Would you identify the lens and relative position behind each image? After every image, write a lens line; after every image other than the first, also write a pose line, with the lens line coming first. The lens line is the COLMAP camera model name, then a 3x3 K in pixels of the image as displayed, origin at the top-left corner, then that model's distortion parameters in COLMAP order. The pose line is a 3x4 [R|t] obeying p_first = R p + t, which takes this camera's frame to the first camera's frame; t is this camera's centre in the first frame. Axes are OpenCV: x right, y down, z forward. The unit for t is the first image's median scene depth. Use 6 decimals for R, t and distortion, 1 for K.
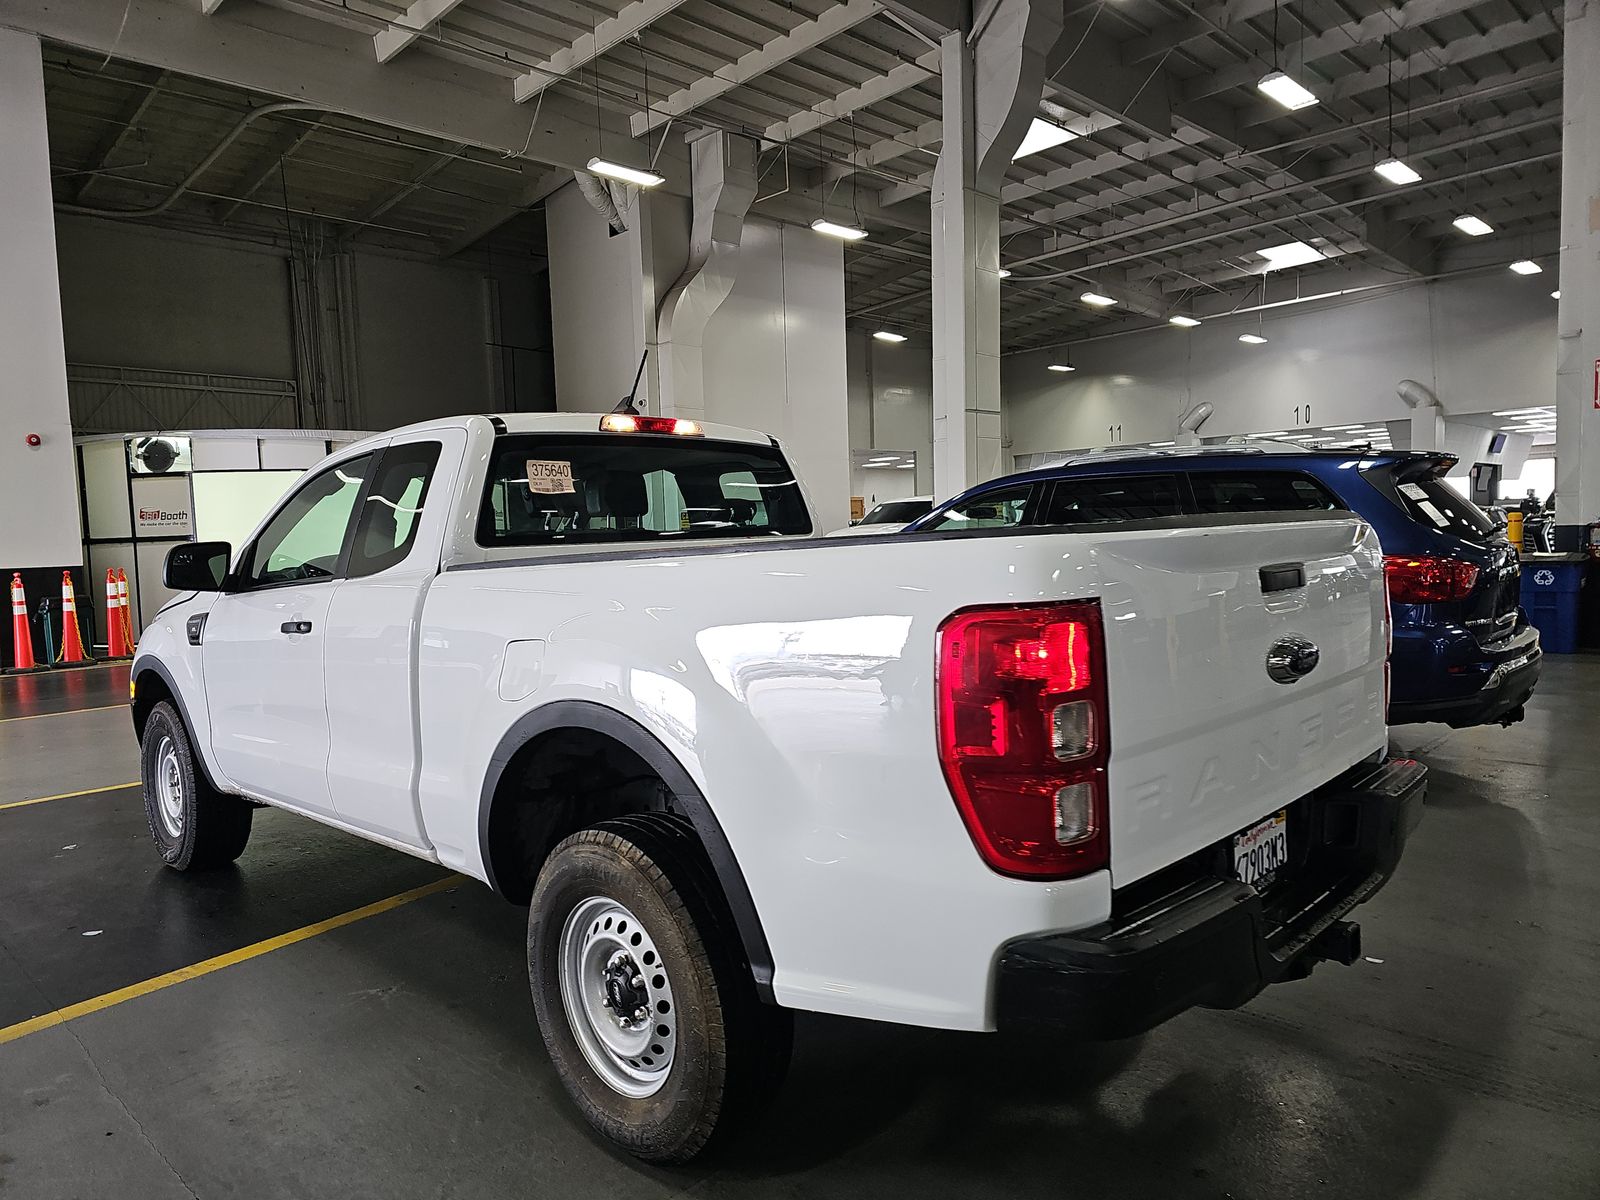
lens RADIAL K [[1049.8, 0, 788.6], [0, 1049.8, 605.3], [0, 0, 1]] dist [0.039543, -0.038392]
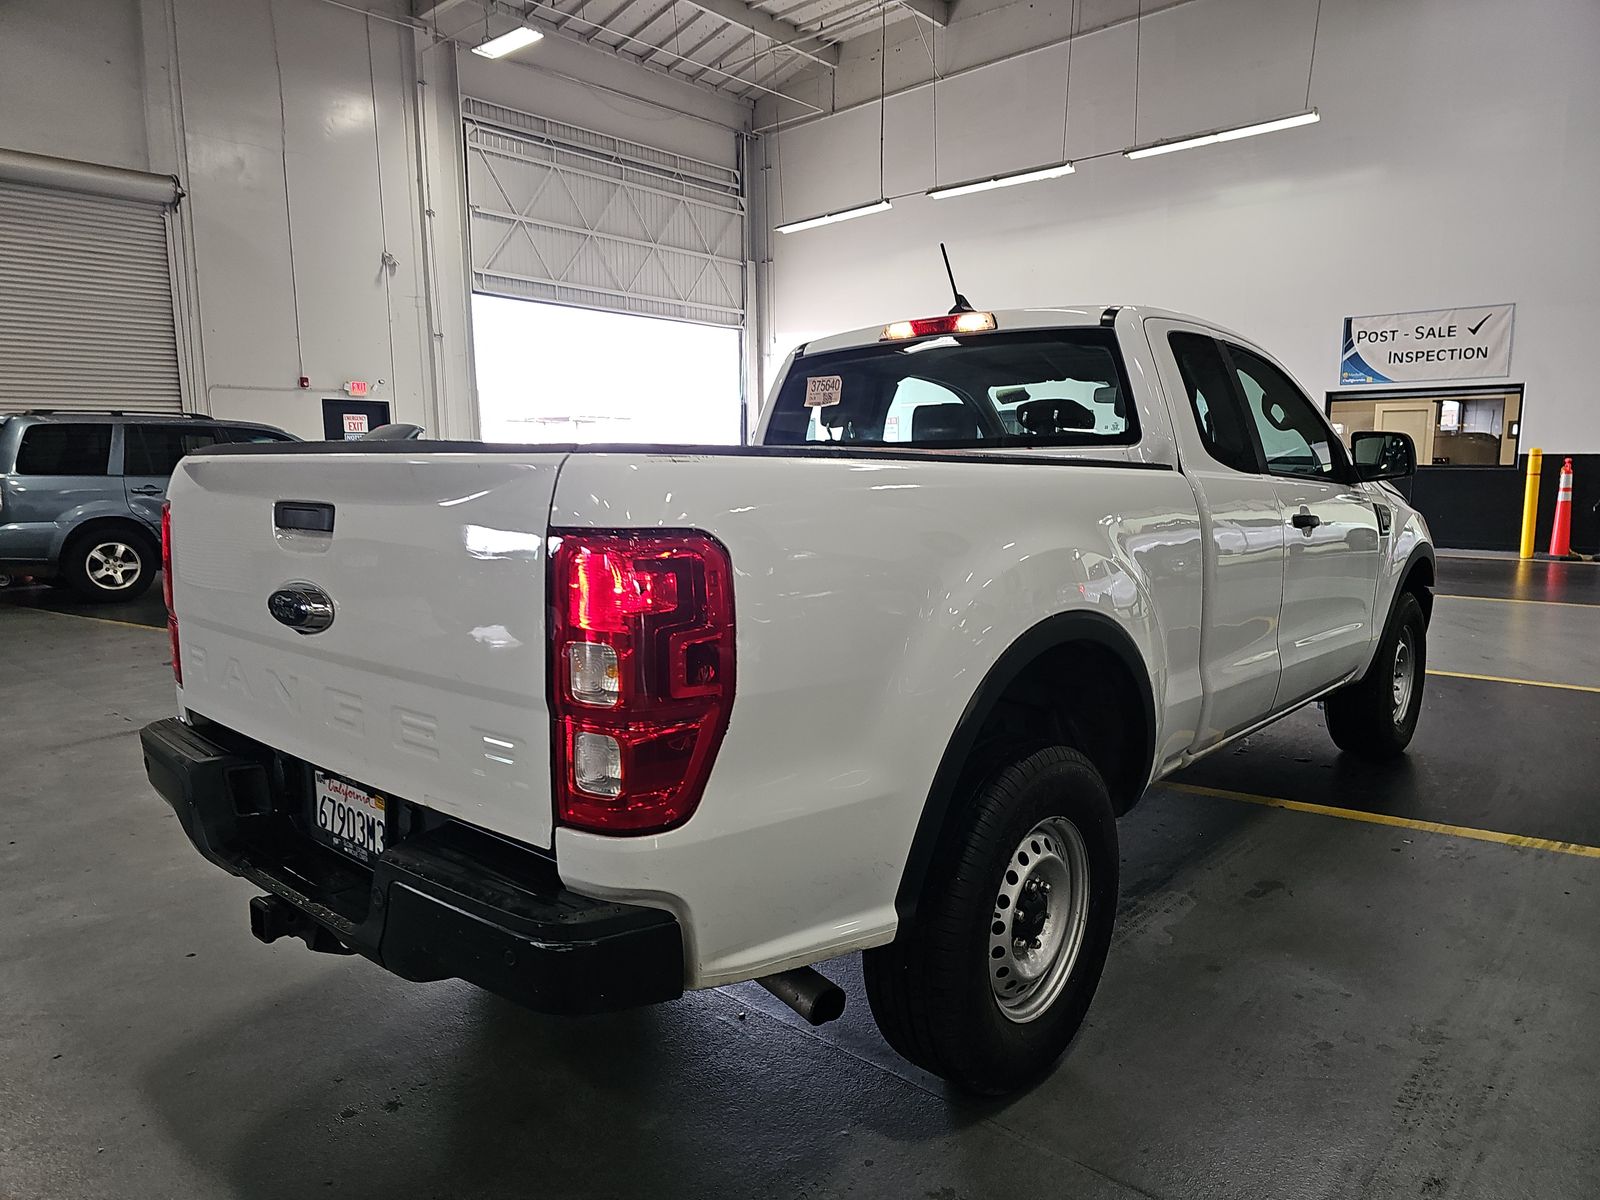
lens RADIAL K [[1049.8, 0, 788.6], [0, 1049.8, 605.3], [0, 0, 1]] dist [0.039543, -0.038392]
pose [[0.059018, 0.171548, -0.983406, 0.165451], [-0.057829, 0.984057, 0.168191, -0.015046], [0.996581, 0.046943, 0.067997, 0.161683]]
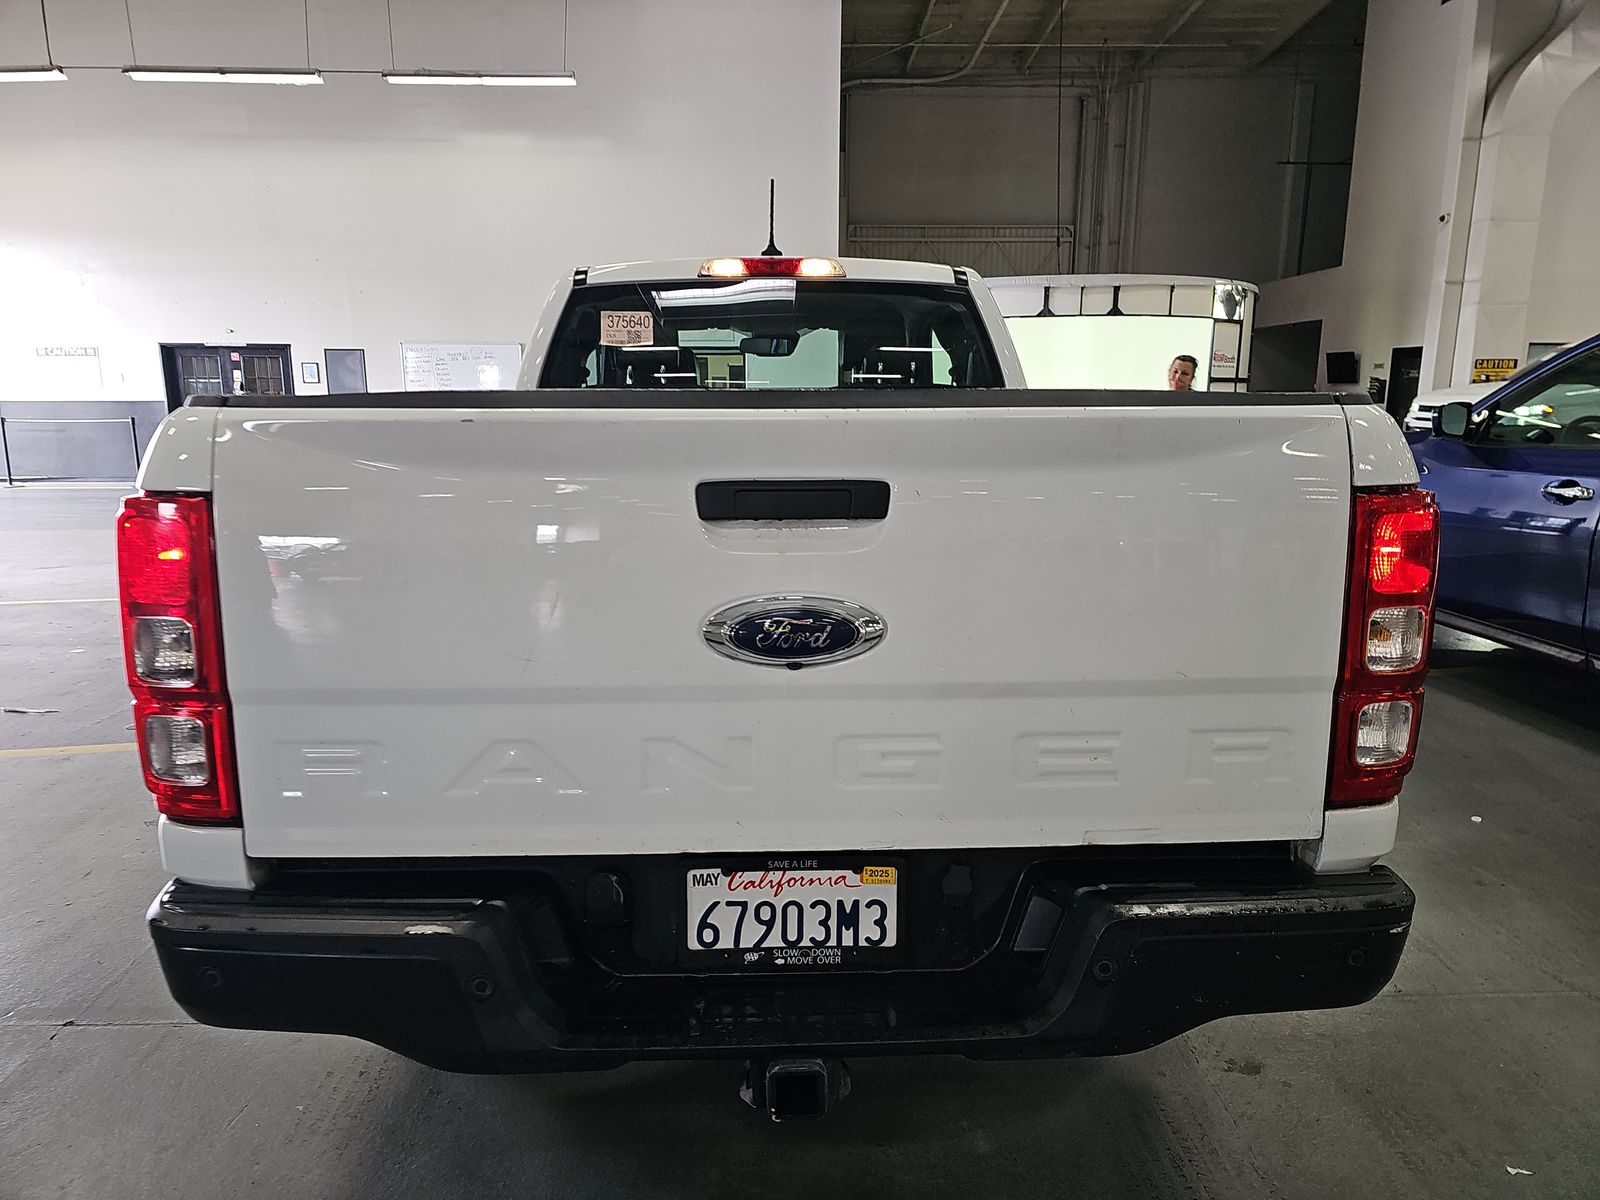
lens RADIAL K [[1050.6, 0, 795.7], [0, 1050.6, 605.2], [0, 0, 1]] dist [0.041436, -0.034808]
pose [[0.730375, 0.163706, -0.663138, 0.105289], [-0.067700, 0.983424, 0.168210, -0.007977], [0.679683, -0.077962, 0.729351, 0.066479]]
